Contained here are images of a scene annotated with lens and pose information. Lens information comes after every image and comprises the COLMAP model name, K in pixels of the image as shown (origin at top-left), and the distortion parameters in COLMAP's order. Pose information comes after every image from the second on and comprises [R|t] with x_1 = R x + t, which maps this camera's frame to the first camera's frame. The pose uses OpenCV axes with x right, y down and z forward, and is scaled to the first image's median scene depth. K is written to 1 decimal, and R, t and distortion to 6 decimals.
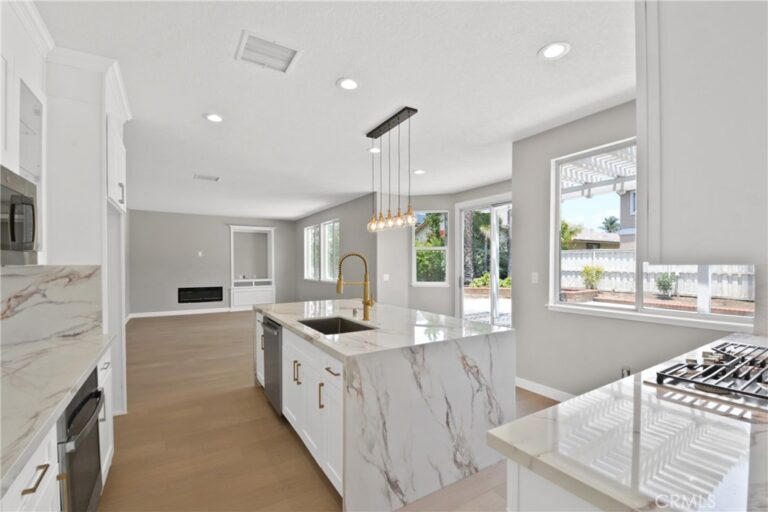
lens RADIAL K [[344.4, 0, 390.4], [0, 344.4, 264.0], [0, 0, 1]] dist [-0.025039, -0.000212]
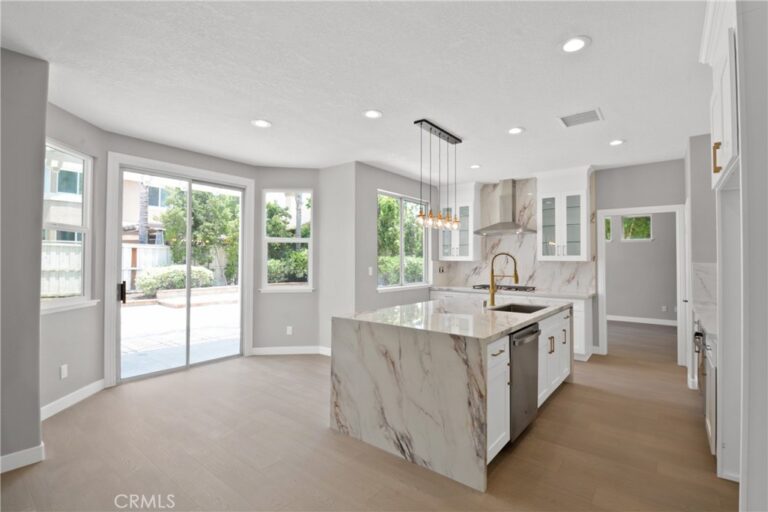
lens RADIAL K [[349.7, 0, 406.4], [0, 349.7, 252.7], [0, 0, 1]] dist [0.002802, 0.000157]
pose [[-0.362372, 0.021964, 0.931775, -0.316886], [0.000197, 0.999724, -0.023489, -0.000386], [-0.932034, -0.008328, -0.362276, 0.479142]]
